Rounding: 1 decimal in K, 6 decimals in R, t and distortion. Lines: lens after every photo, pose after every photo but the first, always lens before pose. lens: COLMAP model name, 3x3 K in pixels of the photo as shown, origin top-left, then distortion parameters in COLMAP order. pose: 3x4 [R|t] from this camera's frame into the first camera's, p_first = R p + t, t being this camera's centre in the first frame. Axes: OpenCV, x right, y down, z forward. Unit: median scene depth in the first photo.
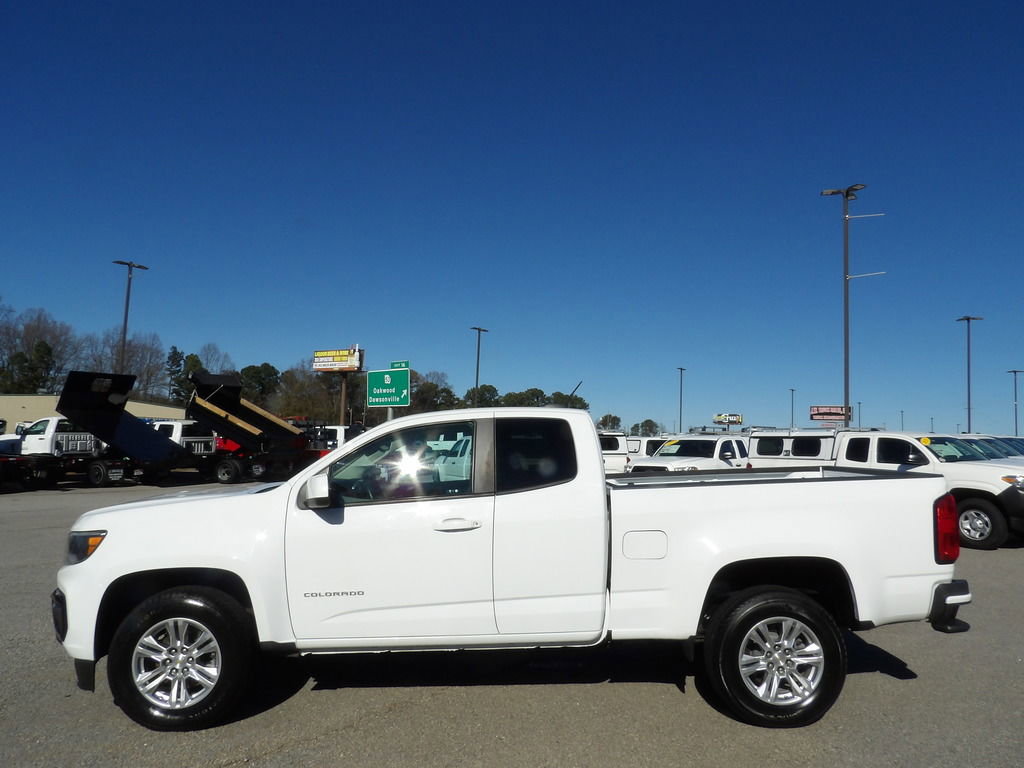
lens RADIAL K [[732.7, 0, 511.9], [0, 732.7, 386.9], [0, 0, 1]] dist [-0.037294, 0.045962]
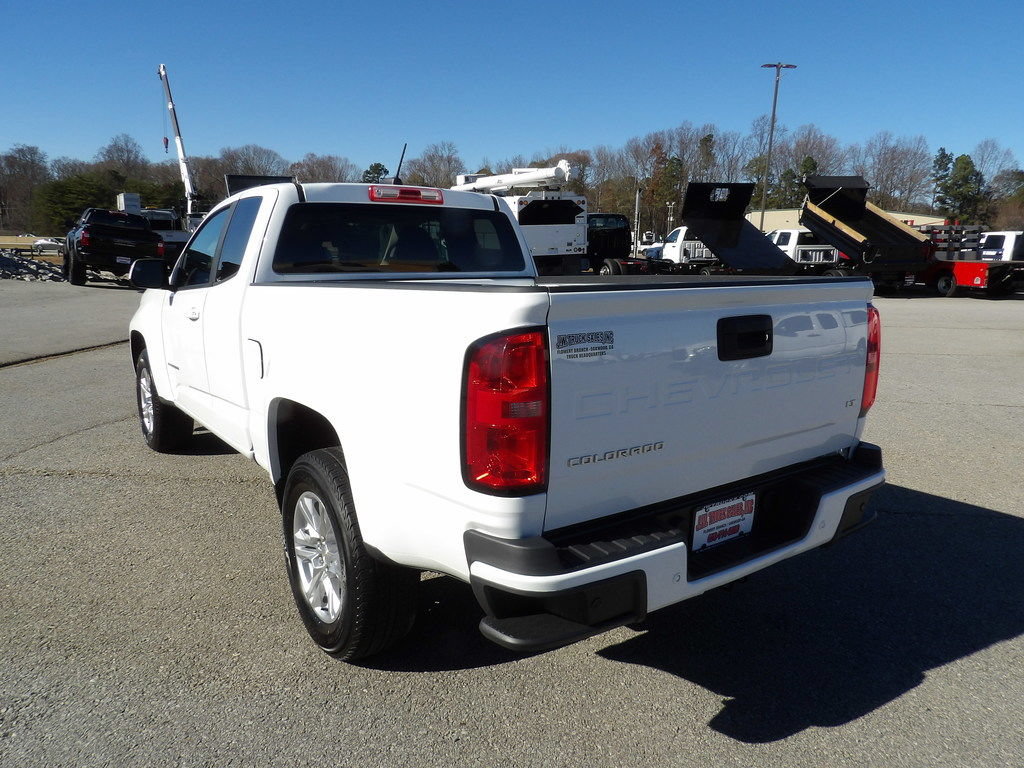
lens RADIAL K [[732.7, 0, 511.4], [0, 732.7, 387.1], [0, 0, 1]] dist [-0.037294, 0.045962]
pose [[0.562753, 0.156093, -0.811754, 0.241174], [0.054161, 0.972937, 0.224634, 0.021789], [0.824849, -0.170379, 0.539069, 0.201166]]
